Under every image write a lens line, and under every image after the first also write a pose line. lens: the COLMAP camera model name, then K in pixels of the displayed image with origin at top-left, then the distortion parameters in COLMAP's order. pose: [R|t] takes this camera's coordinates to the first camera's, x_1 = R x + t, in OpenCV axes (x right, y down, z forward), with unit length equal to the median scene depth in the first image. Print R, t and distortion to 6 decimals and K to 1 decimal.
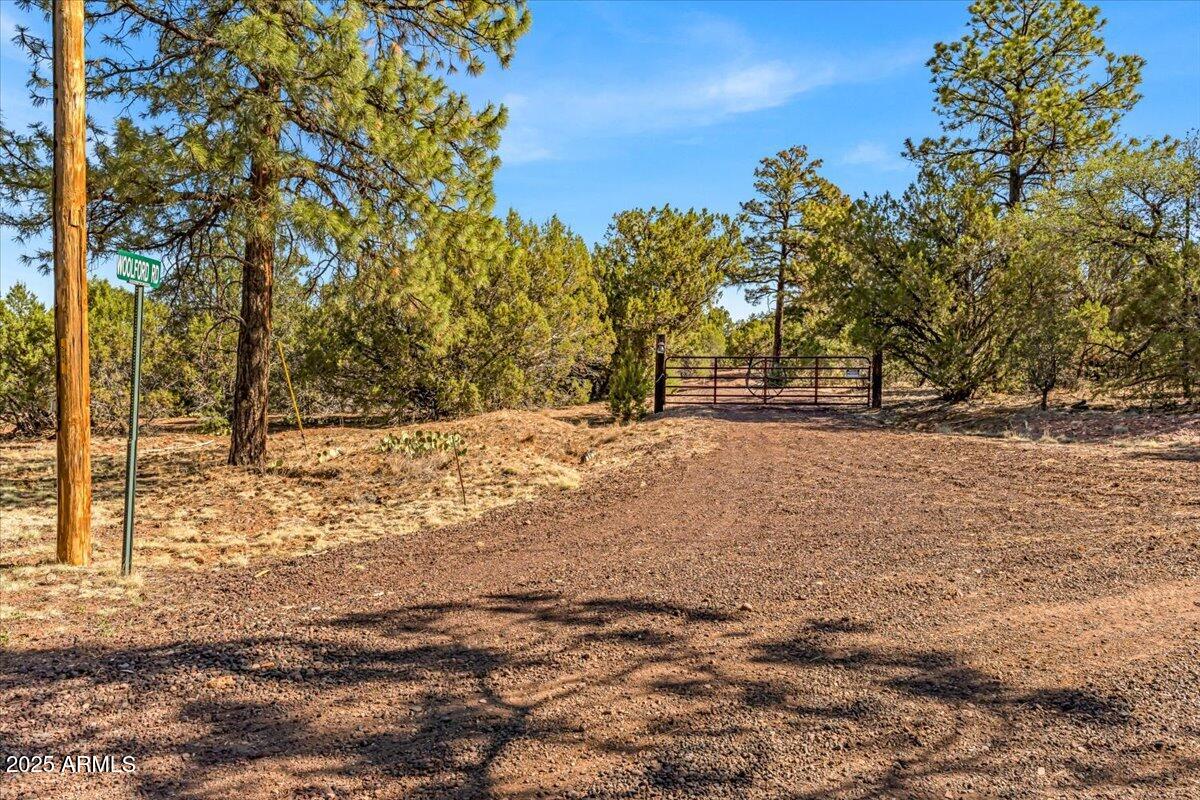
lens RADIAL K [[929.6, 0, 598.8], [0, 929.6, 376.2], [0, 0, 1]] dist [0.003438, -0.000008]
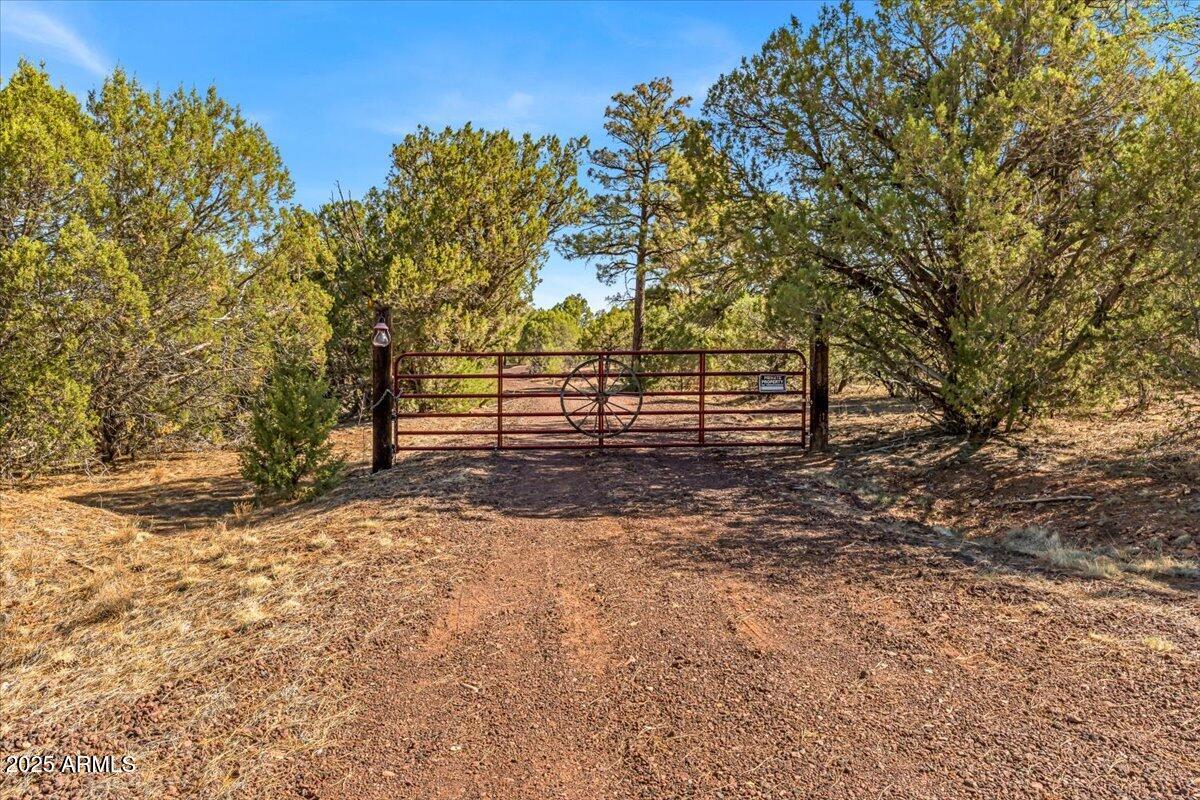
lens RADIAL K [[929.6, 0, 598.8], [0, 929.6, 376.2], [0, 0, 1]] dist [0.003438, -0.000008]
pose [[0.989950, -0.015977, 0.140515, 0.050612], [0.015245, 0.999864, 0.006283, -0.004939], [-0.140596, -0.004078, 0.990059, 0.238161]]
